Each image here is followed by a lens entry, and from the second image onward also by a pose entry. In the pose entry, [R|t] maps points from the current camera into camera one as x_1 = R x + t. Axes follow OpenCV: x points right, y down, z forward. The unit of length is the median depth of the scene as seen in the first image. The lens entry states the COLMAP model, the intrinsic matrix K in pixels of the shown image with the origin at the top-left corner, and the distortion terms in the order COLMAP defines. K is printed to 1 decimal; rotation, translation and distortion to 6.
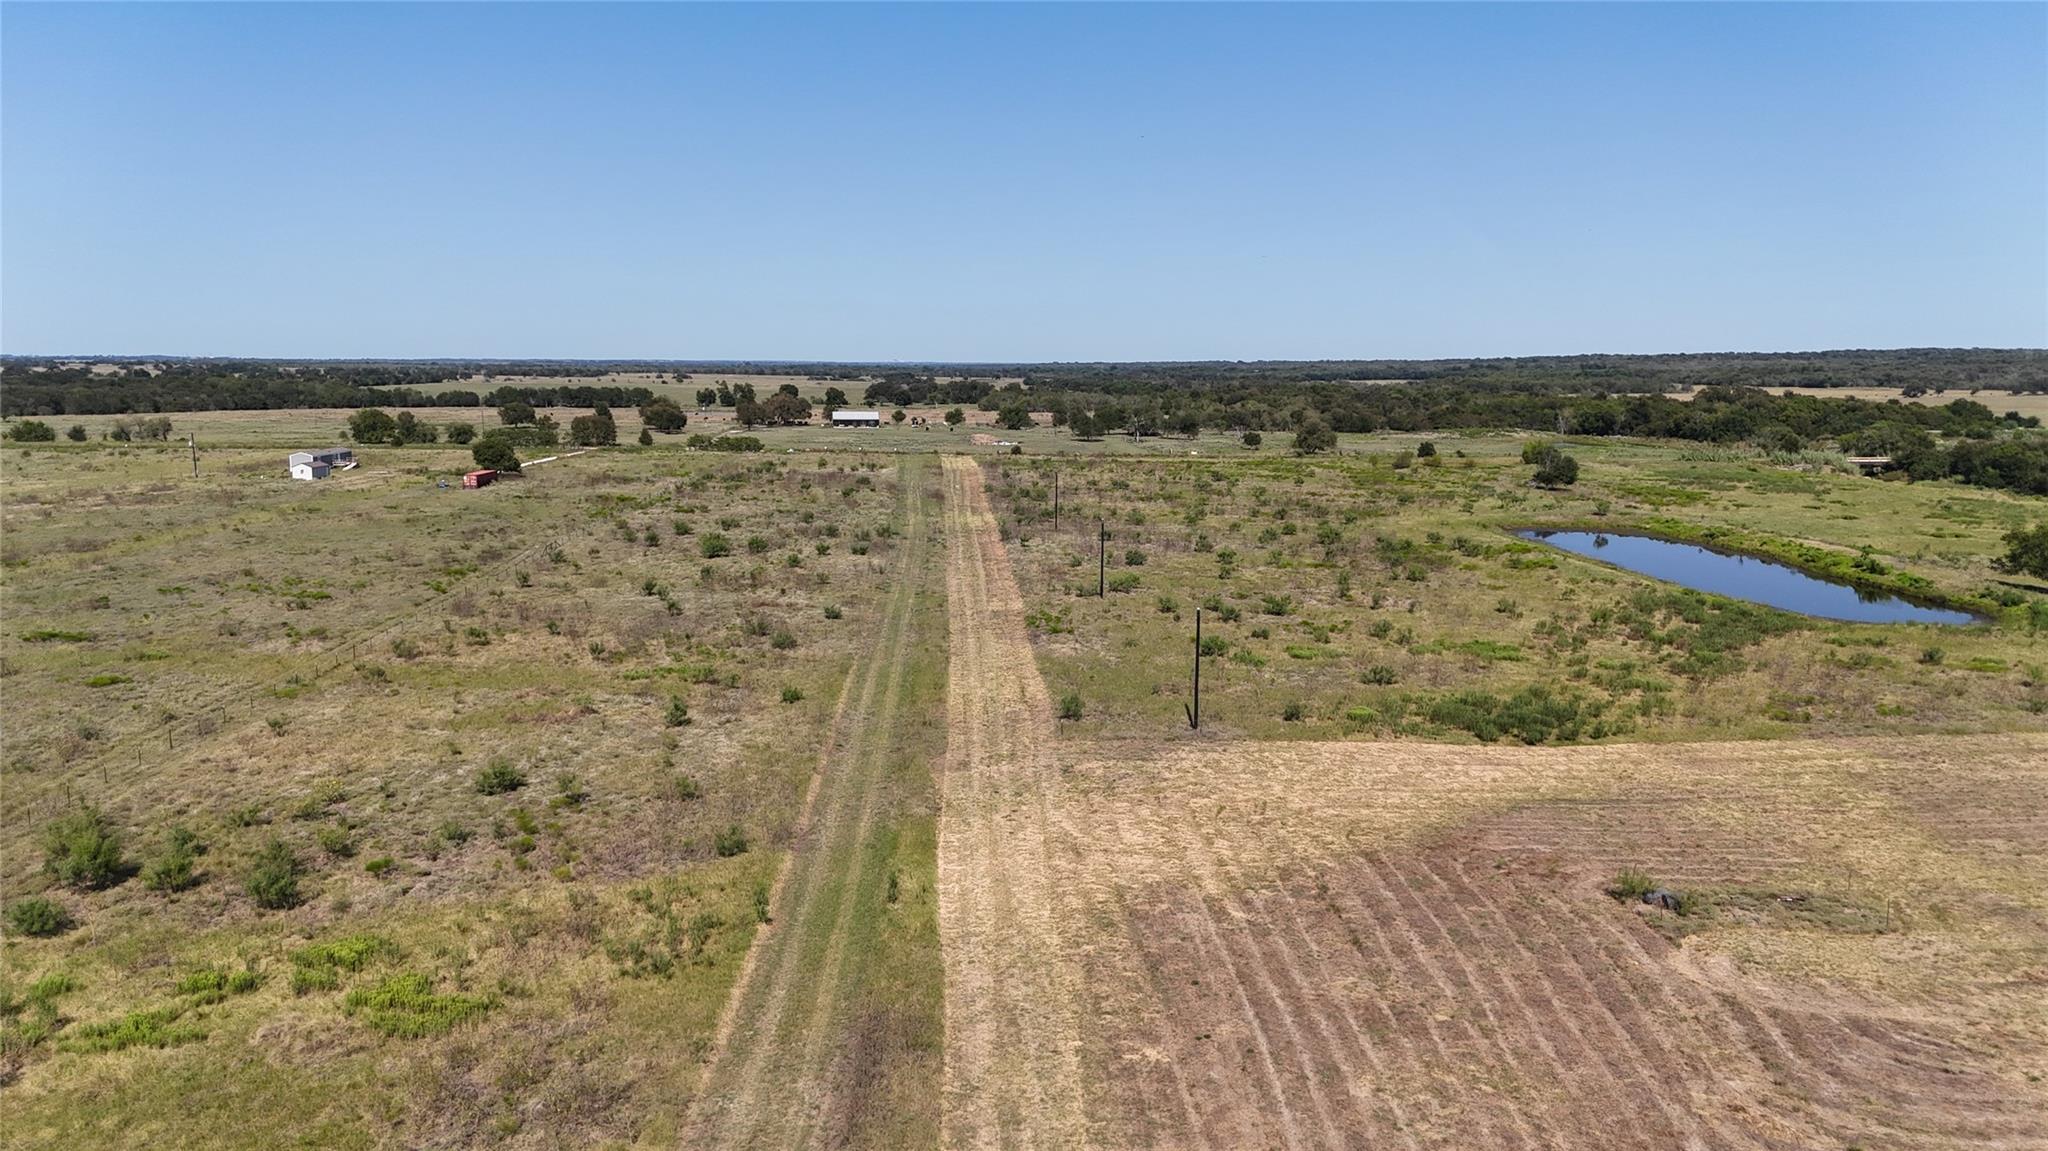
lens RADIAL K [[1503.8, 0, 1029.9], [0, 1503.8, 541.3], [0, 0, 1]] dist [0.065560, -0.065420]
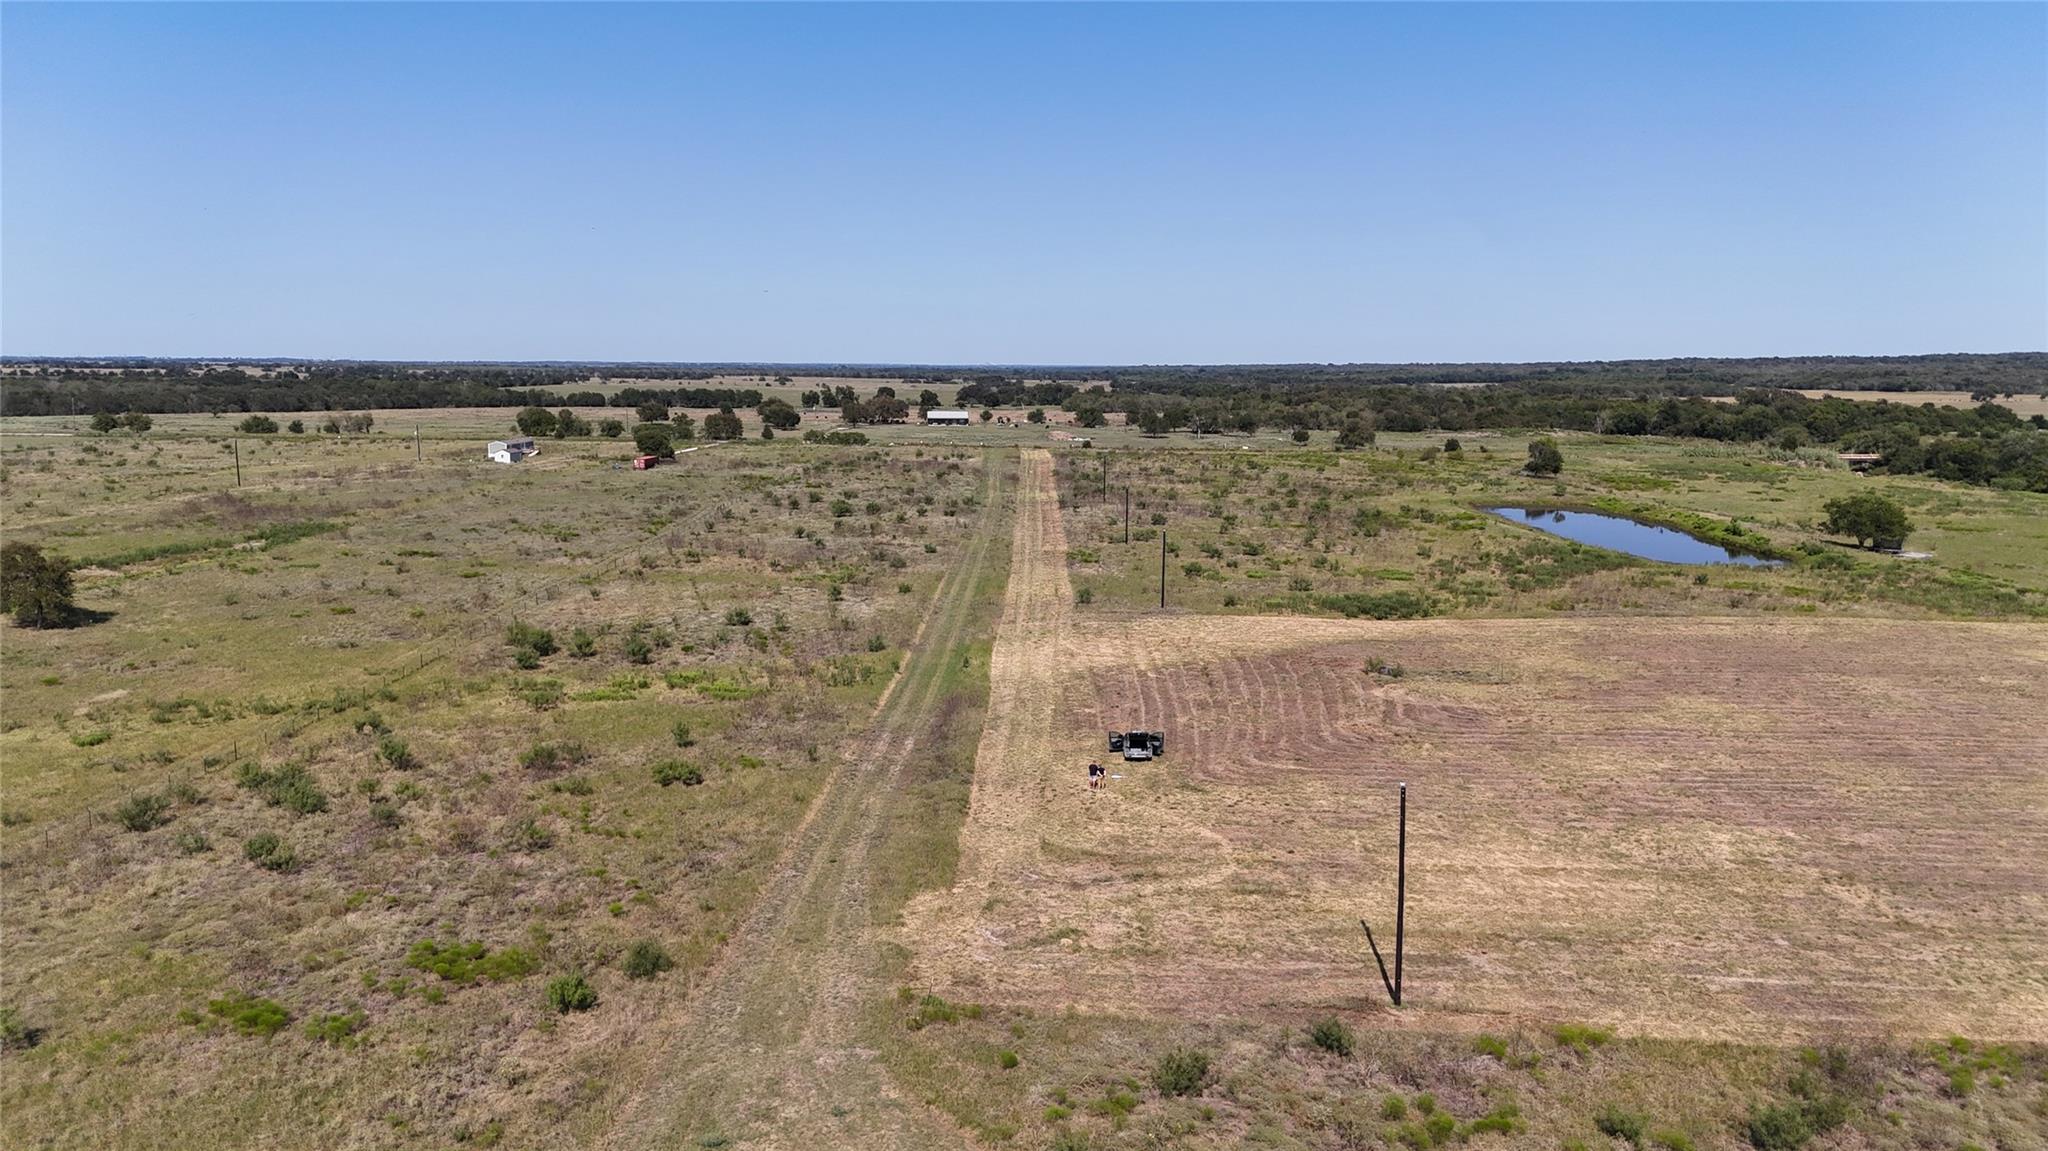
lens RADIAL K [[1503.8, 0, 1021.7], [0, 1503.8, 533.0], [0, 0, 1]] dist [0.065560, -0.065420]
pose [[0.997843, 0.008537, -0.065095, 0.022744], [-0.009002, 0.999936, -0.006843, 0.020731], [0.065032, 0.007414, 0.997856, -0.198036]]
